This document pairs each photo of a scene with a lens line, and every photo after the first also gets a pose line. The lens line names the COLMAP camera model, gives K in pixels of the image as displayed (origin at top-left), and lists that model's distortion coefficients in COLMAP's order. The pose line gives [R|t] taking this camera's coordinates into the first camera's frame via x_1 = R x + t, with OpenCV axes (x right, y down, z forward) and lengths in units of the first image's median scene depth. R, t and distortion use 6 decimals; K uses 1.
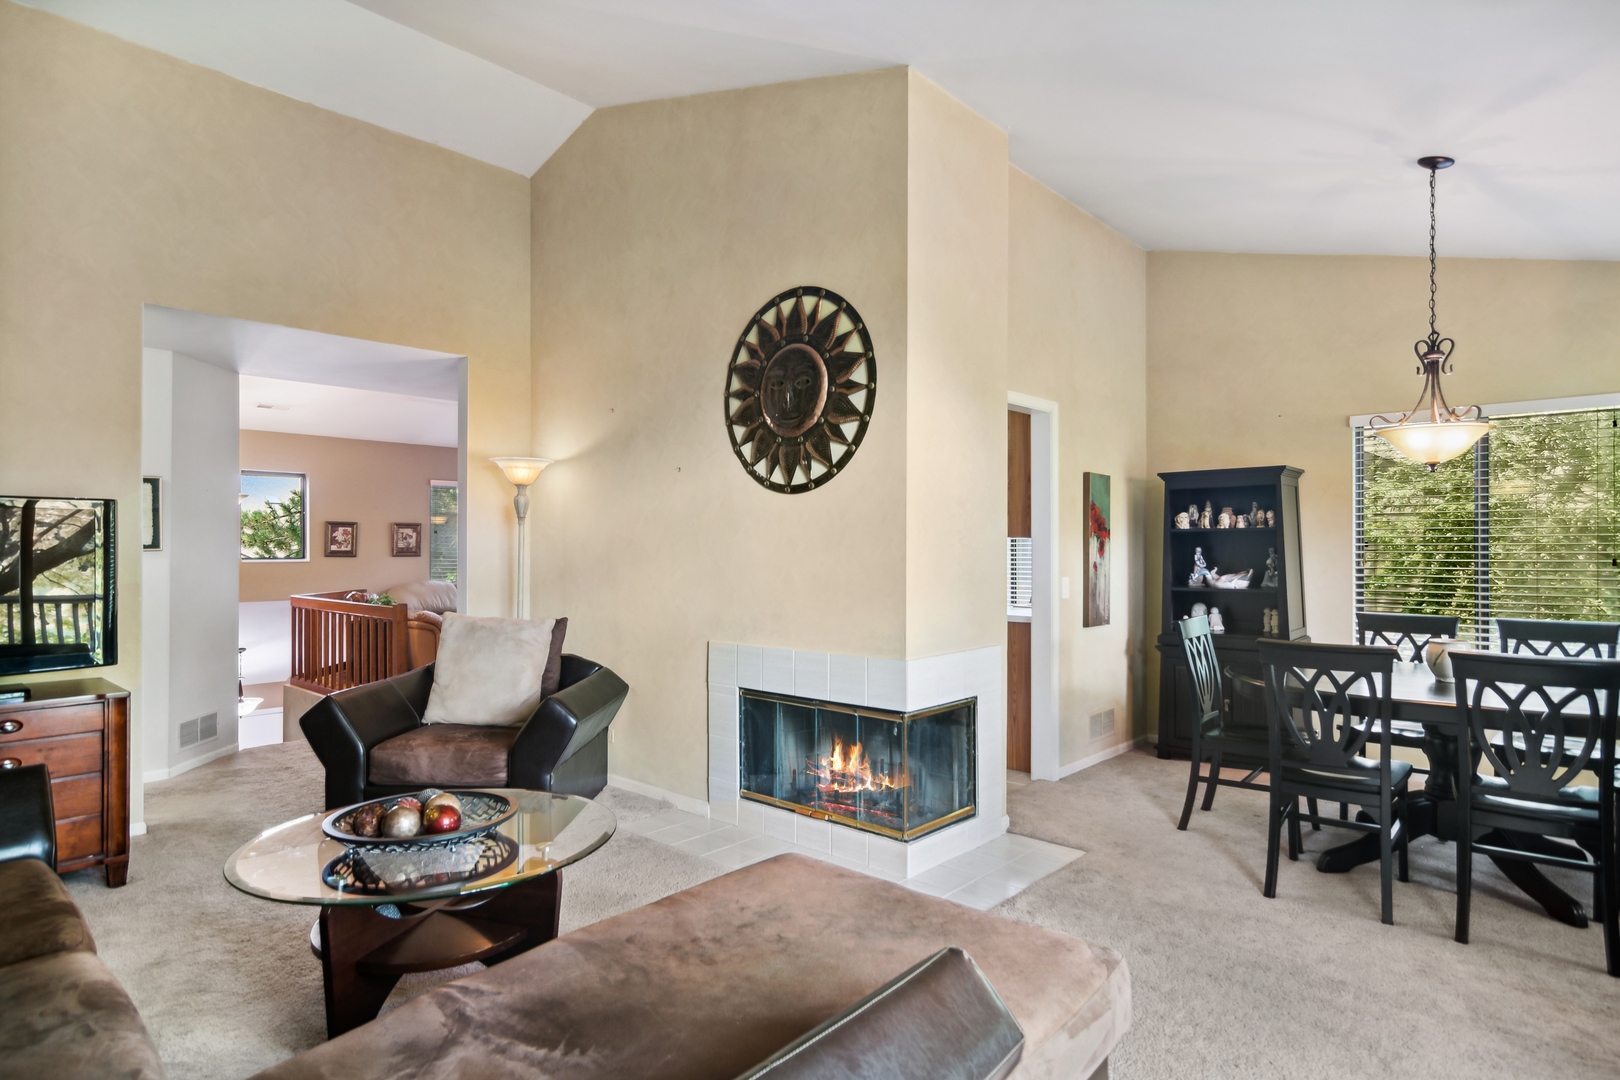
lens RADIAL K [[884.4, 0, 817.5], [0, 884.4, 541.7], [0, 0, 1]] dist [0.000775, 0.001628]
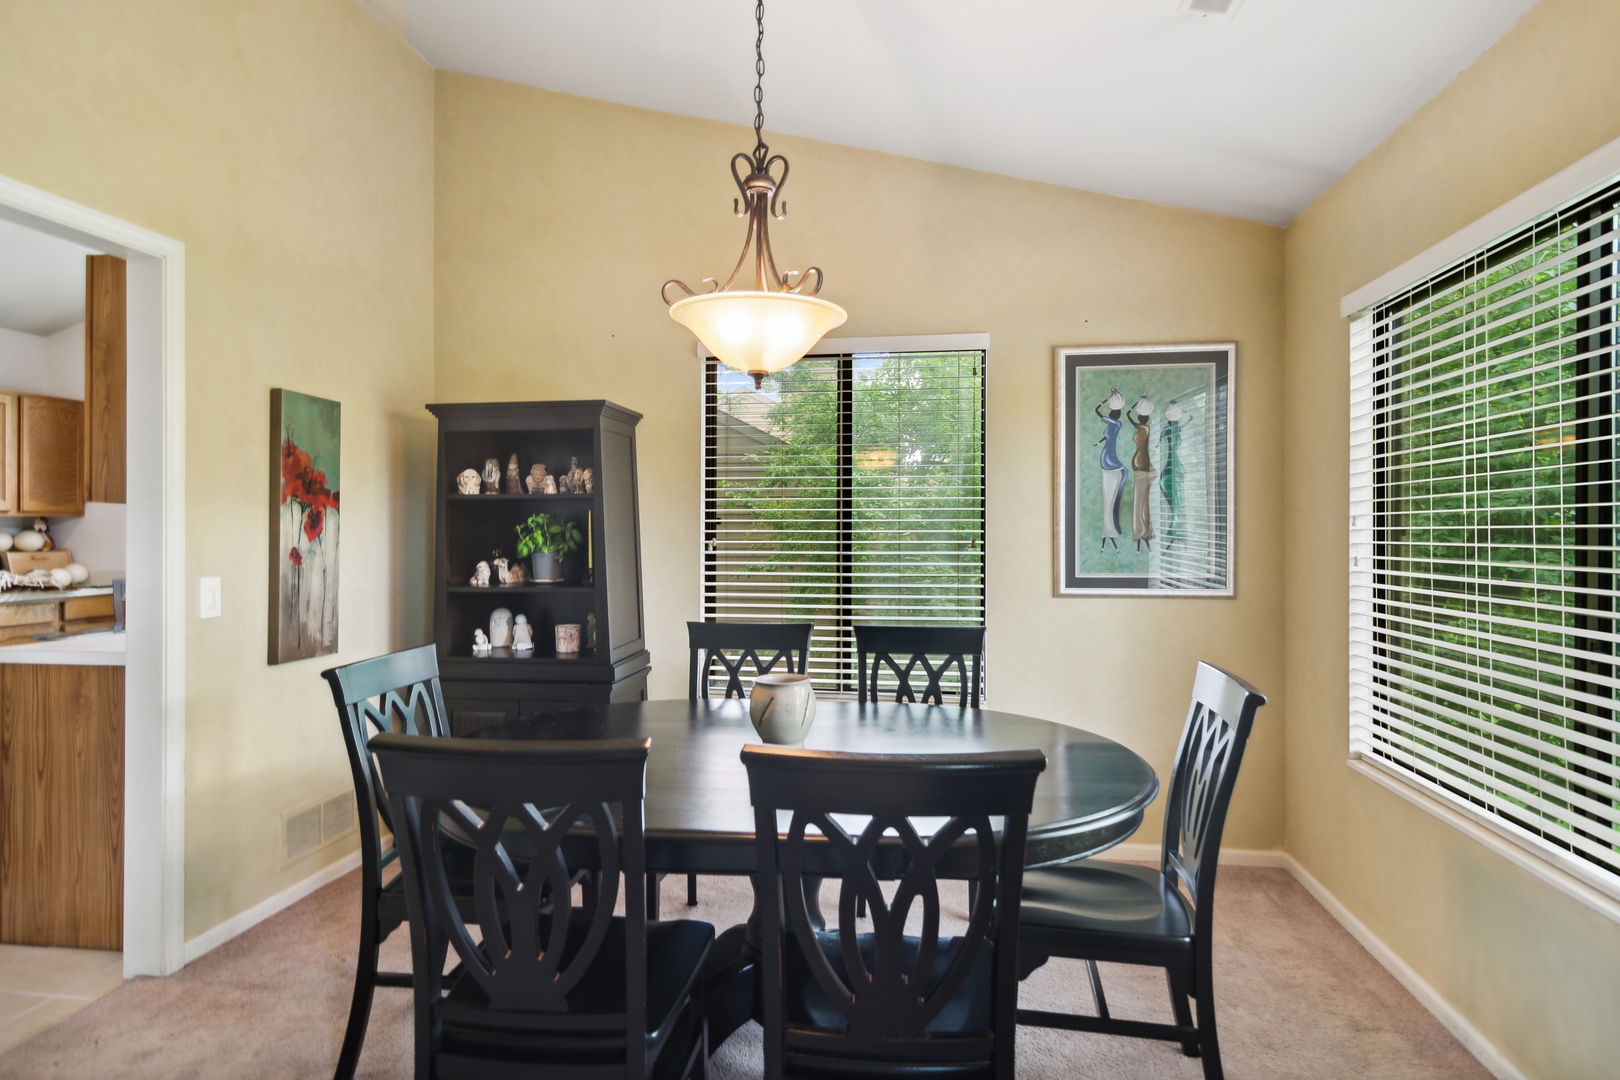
lens RADIAL K [[900.2, 0, 811.8], [0, 900.2, 524.7], [0, 0, 1]] dist [0.000749, 0.002434]
pose [[0.833975, 0.005596, 0.551774, 0.288836], [-0.006354, 0.999980, -0.000539, 0.006474], [-0.551765, -0.003057, 0.833994, 0.354293]]
